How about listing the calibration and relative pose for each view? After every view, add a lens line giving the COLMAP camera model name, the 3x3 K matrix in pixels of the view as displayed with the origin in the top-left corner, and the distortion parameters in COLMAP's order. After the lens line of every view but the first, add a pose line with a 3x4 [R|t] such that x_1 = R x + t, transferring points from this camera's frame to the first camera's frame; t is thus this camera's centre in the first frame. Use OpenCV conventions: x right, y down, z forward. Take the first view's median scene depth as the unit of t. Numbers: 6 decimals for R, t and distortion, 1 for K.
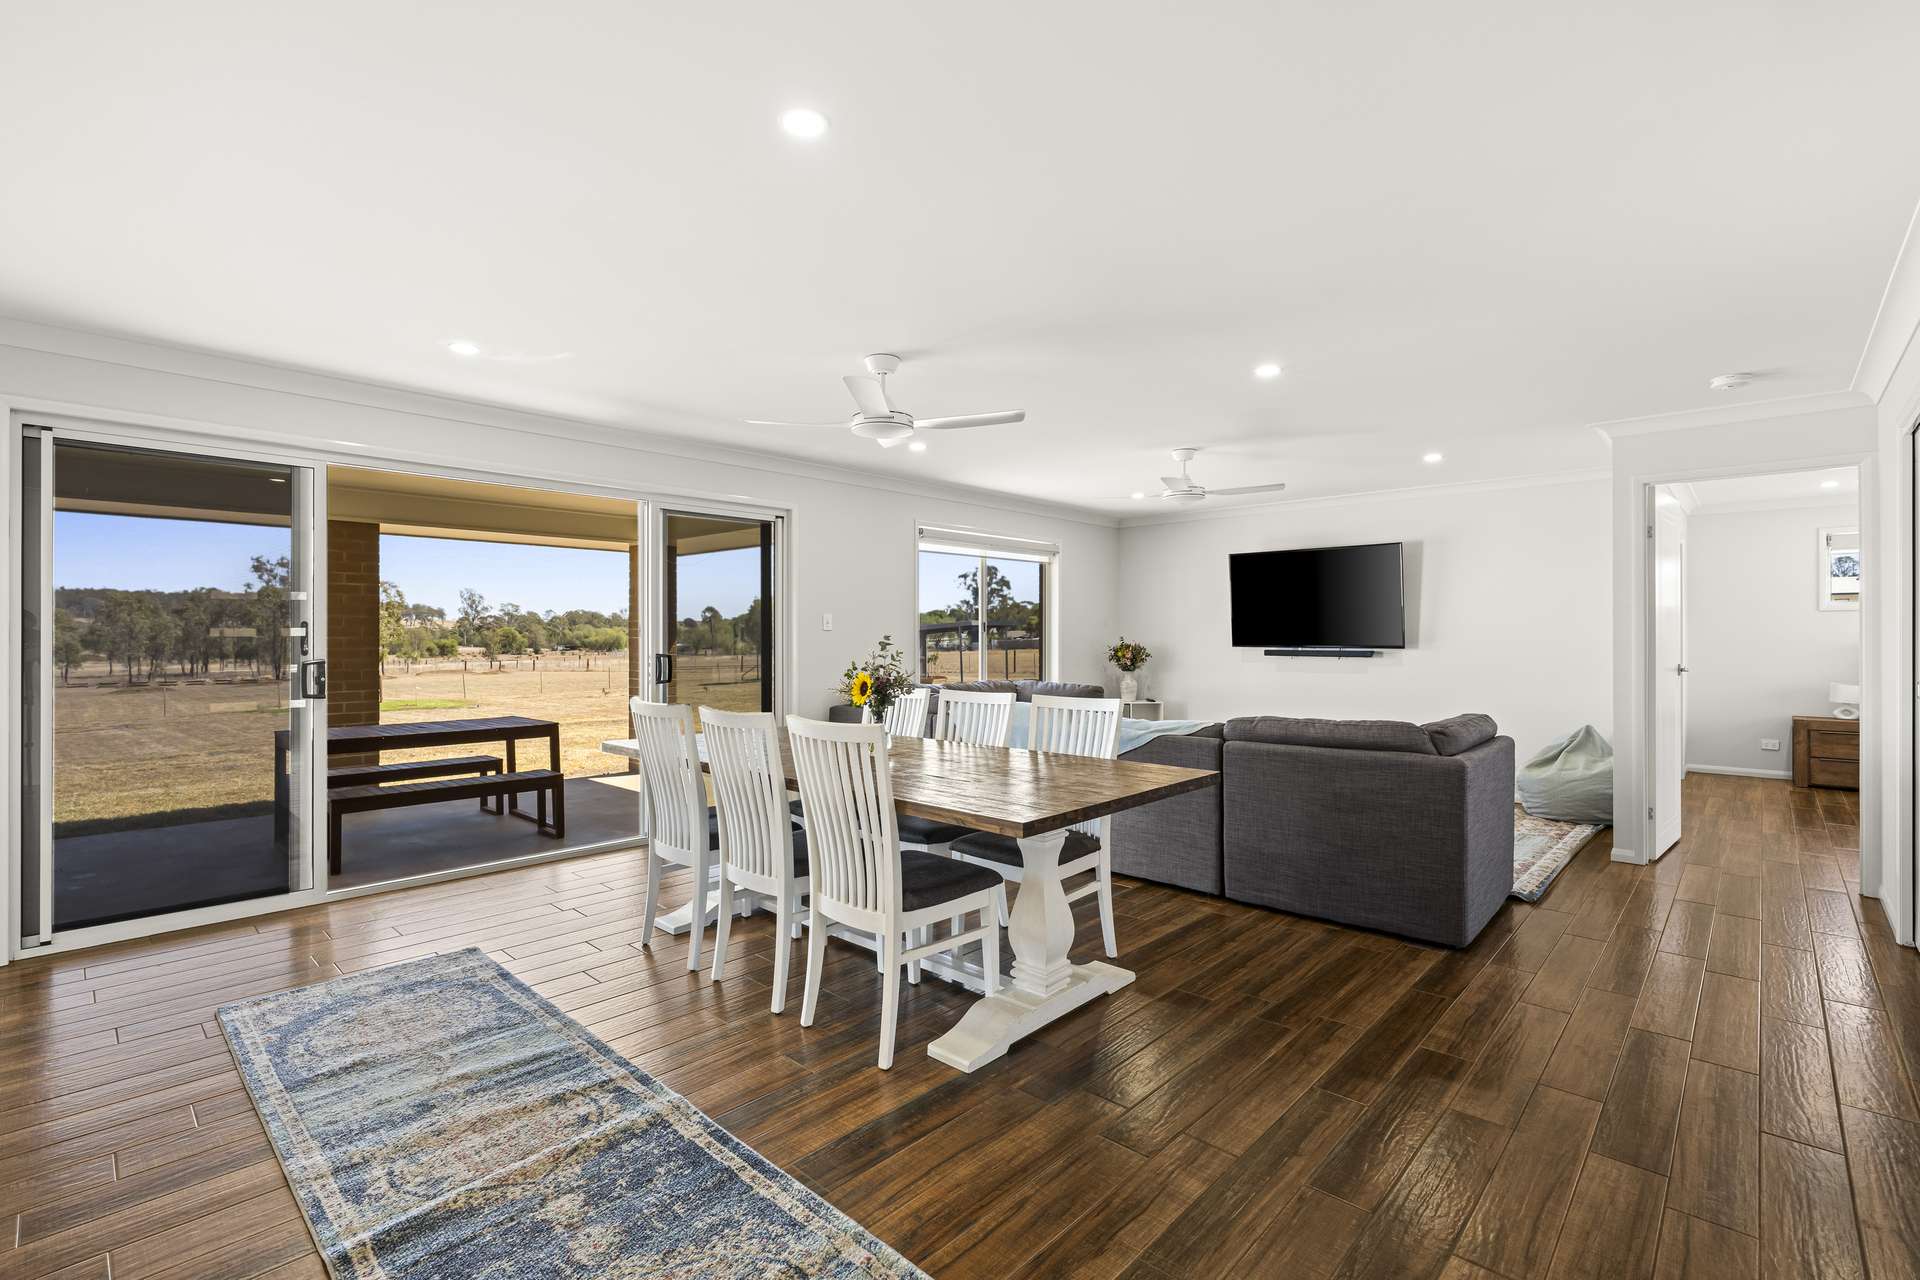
lens RADIAL K [[871.4, 0, 954.7], [0, 871.4, 635.4], [0, 0, 1]] dist [-0.002382, -0.000188]
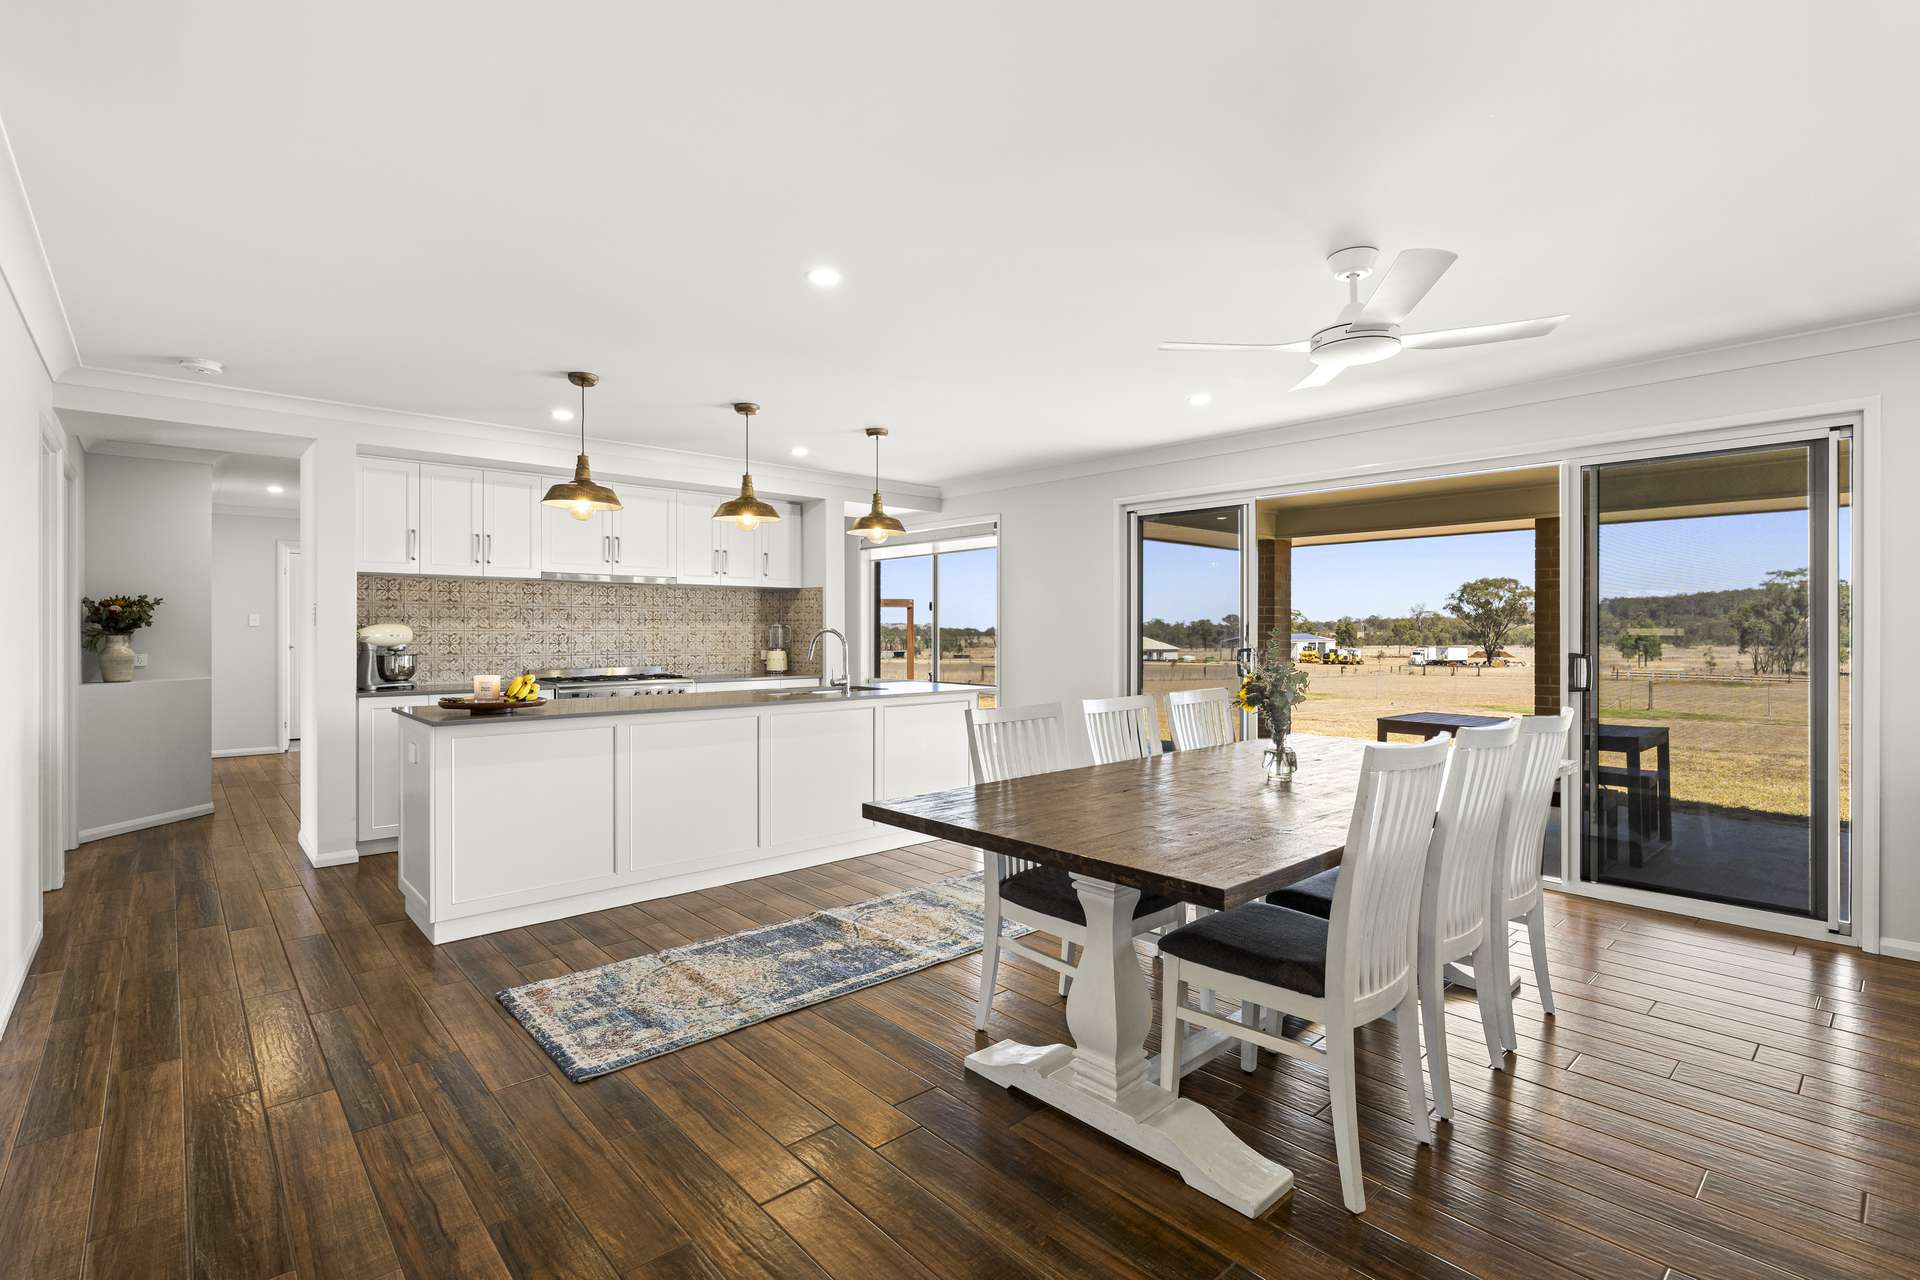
lens RADIAL K [[871.4, 0, 954.7], [0, 871.4, 635.4], [0, 0, 1]] dist [-0.002382, -0.000188]
pose [[-0.084815, 0.004037, -0.996389, 1.075395], [-0.000660, 0.999991, 0.004108, 0.004719], [0.996397, 0.001006, -0.084811, 1.141822]]
